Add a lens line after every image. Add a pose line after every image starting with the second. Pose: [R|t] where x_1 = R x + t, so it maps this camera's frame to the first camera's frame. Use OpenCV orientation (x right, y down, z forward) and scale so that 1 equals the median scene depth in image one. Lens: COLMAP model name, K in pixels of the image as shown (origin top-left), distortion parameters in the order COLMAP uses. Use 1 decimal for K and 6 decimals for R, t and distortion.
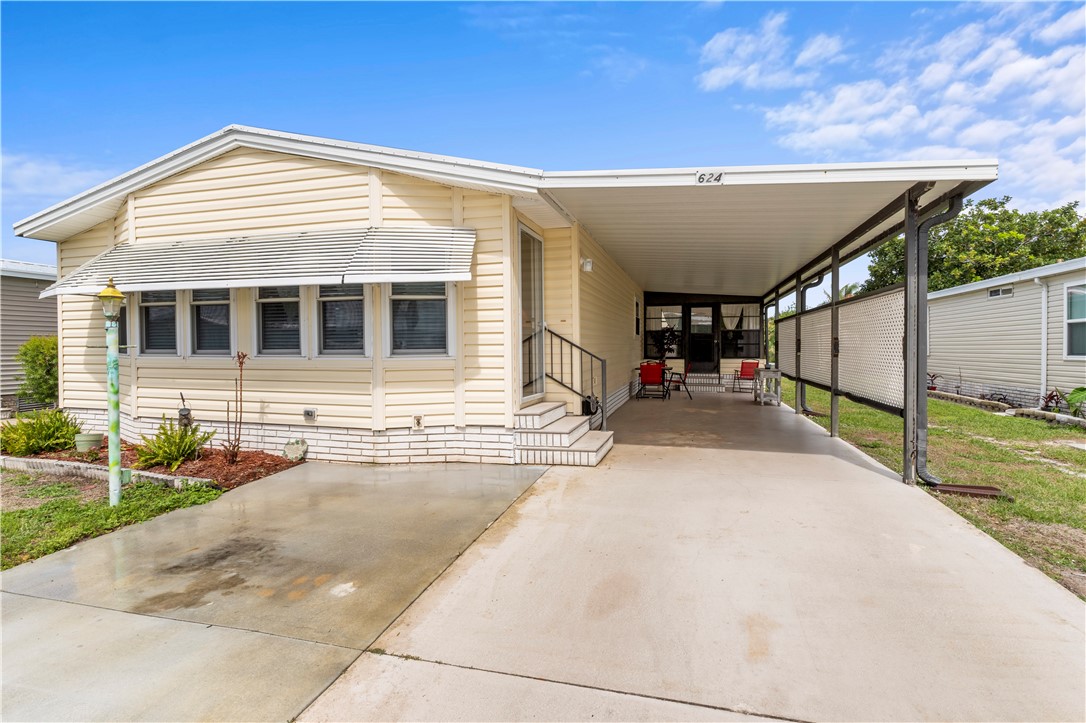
lens RADIAL K [[516.6, 0, 546.3], [0, 516.6, 354.5], [0, 0, 1]] dist [-0.000103, -0.000050]
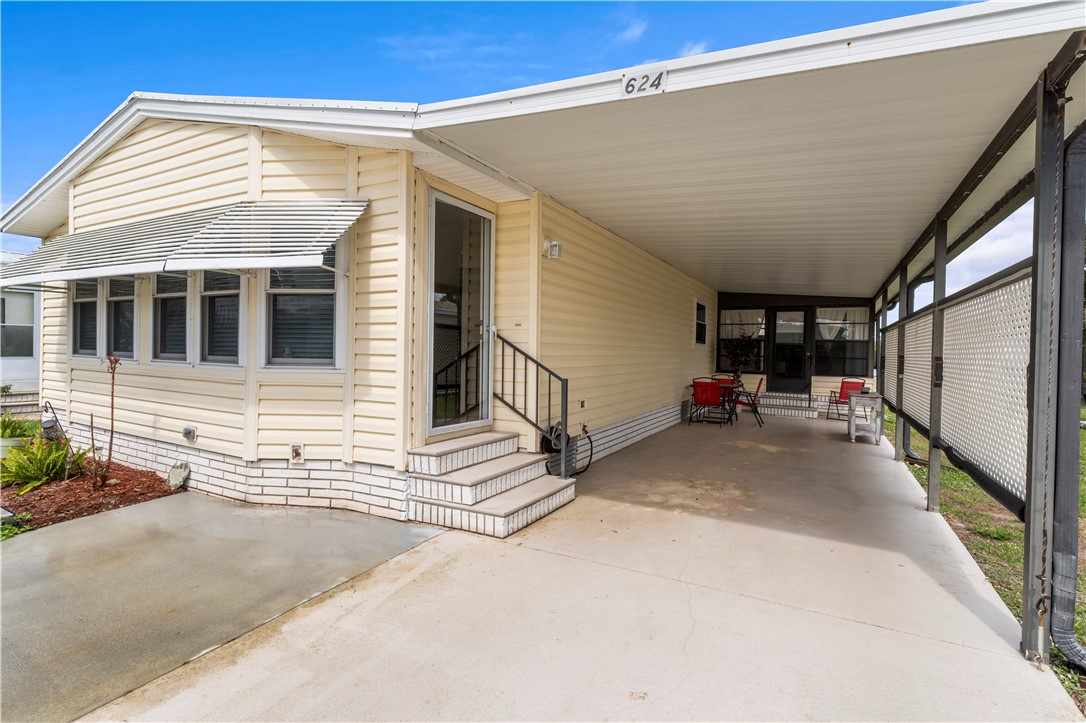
lens RADIAL K [[516.6, 0, 546.3], [0, 516.6, 354.5], [0, 0, 1]] dist [-0.000103, -0.000050]
pose [[0.975154, 0.026714, -0.219910, 0.271844], [-0.028530, 0.999580, -0.005085, -0.022154], [0.219682, 0.011233, 0.975507, 0.319690]]
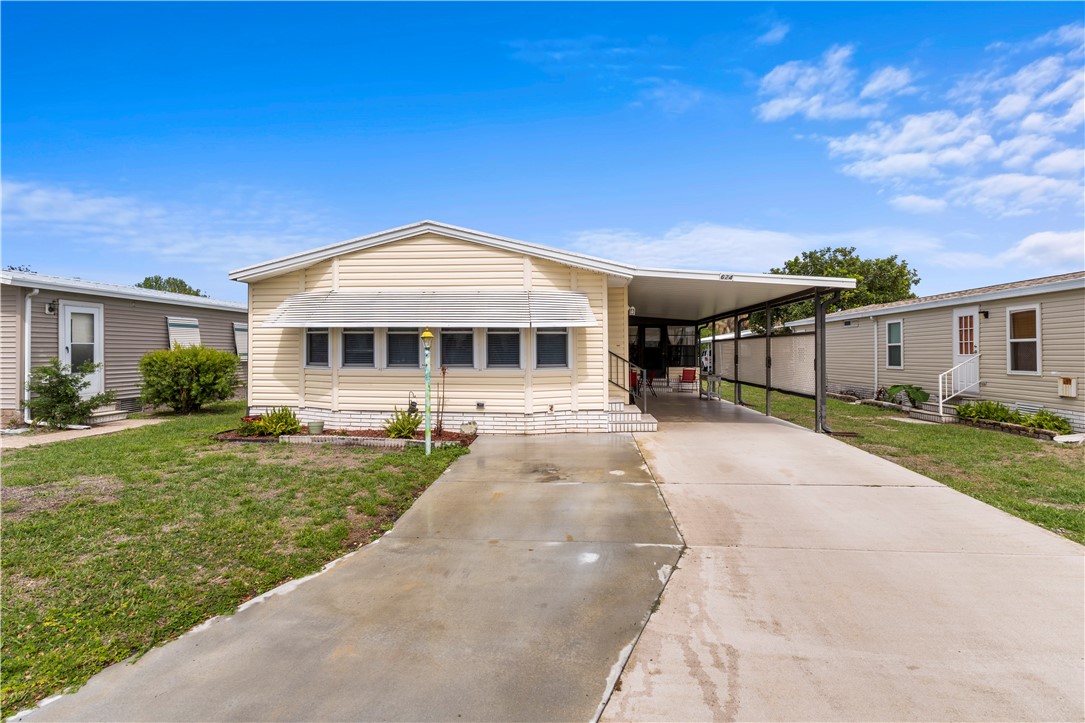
lens RADIAL K [[520.8, 0, 546.1], [0, 520.8, 348.6], [0, 0, 1]] dist [0.002305, -0.000347]
pose [[0.979994, 0.006211, 0.198931, -0.578275], [-0.002008, 0.999771, -0.021320, -0.024204], [-0.199017, 0.020494, 0.979782, -0.610058]]
